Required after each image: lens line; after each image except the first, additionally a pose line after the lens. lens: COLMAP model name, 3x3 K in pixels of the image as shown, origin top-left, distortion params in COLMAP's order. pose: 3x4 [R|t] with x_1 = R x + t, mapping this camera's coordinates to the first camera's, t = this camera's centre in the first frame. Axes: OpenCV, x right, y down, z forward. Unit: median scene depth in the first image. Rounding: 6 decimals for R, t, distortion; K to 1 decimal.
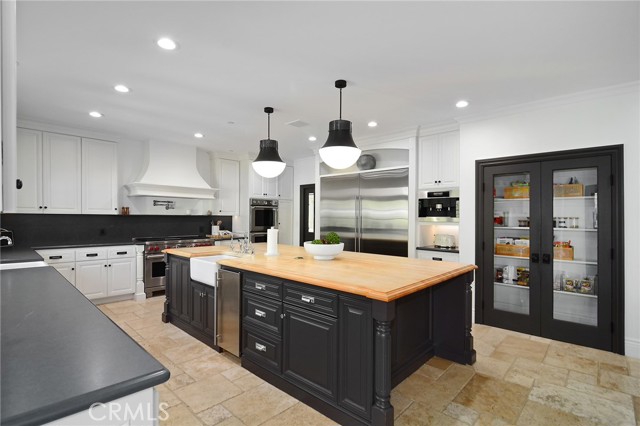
lens RADIAL K [[309.6, 0, 319.1], [0, 309.6, 216.8], [0, 0, 1]] dist [-0.000735, -0.010216]
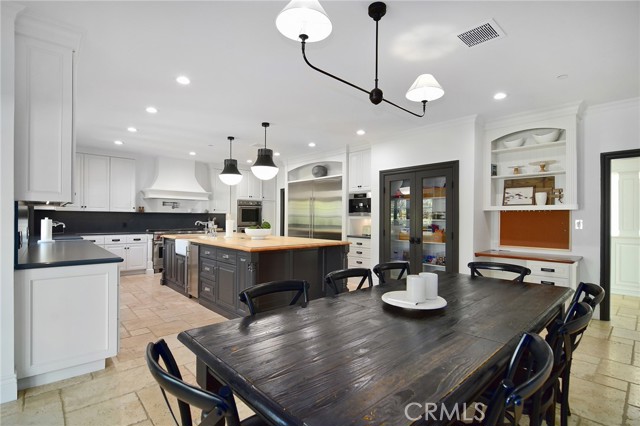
lens RADIAL K [[309.6, 0, 319.1], [0, 309.6, 216.8], [0, 0, 1]] dist [-0.000735, -0.010216]
pose [[0.996821, -0.001438, -0.079657, 0.298288], [0.001014, 0.999985, -0.005365, 0.024014], [0.079664, 0.005267, 0.996808, -0.332464]]
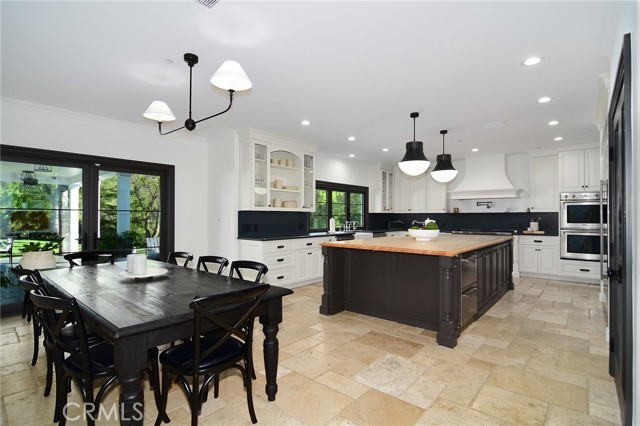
lens RADIAL K [[309.6, 0, 319.1], [0, 309.6, 216.8], [0, 0, 1]] dist [-0.000735, -0.010216]
pose [[0.042140, -0.012652, -0.999032, 0.966304], [0.001924, 0.999919, -0.012582, 0.032774], [0.999110, -0.001392, 0.042161, 0.342022]]
